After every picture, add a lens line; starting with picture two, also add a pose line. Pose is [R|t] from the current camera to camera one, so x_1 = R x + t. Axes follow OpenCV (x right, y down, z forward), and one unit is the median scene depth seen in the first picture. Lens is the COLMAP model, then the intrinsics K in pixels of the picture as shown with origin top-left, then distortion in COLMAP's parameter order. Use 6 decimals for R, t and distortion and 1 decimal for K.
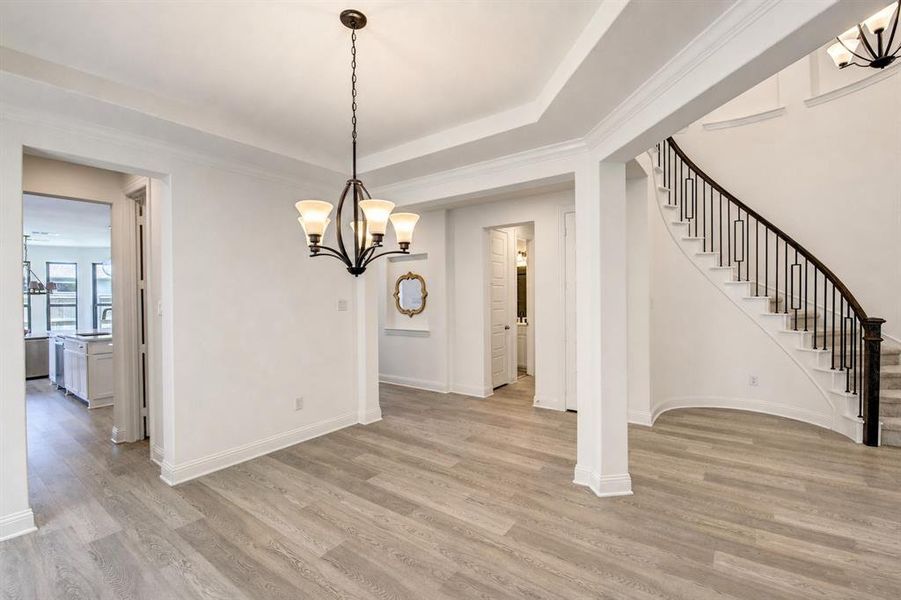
lens RADIAL K [[390.1, 0, 449.5], [0, 390.1, 299.8], [0, 0, 1]] dist [-0.026638, 0.000209]
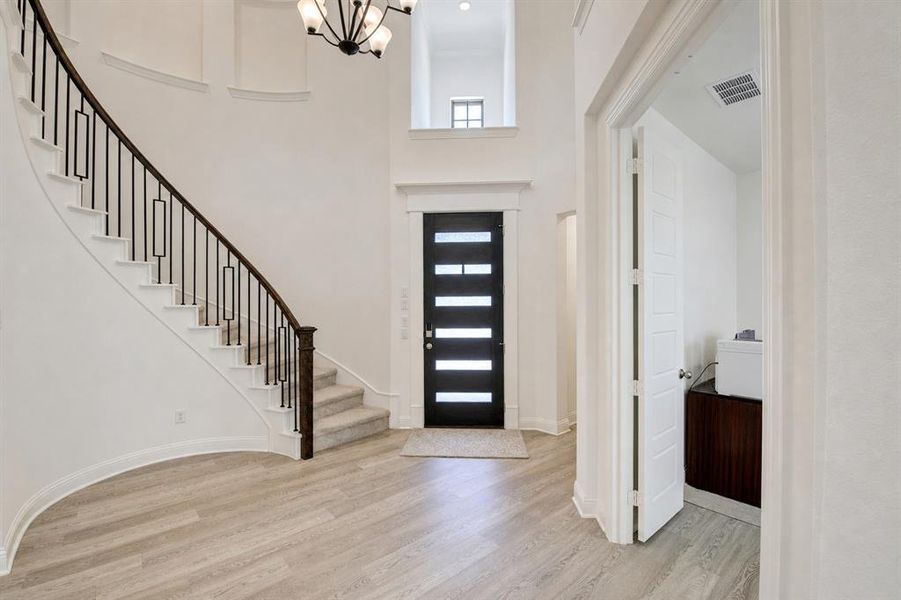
lens RADIAL K [[390.1, 0, 448.9], [0, 390.1, 303.5], [0, 0, 1]] dist [-0.026638, 0.000209]
pose [[0.215160, 0.004367, 0.976569, 0.192645], [0.014119, 0.999872, -0.007582, 0.002014], [-0.976477, 0.015419, 0.215070, 0.362912]]
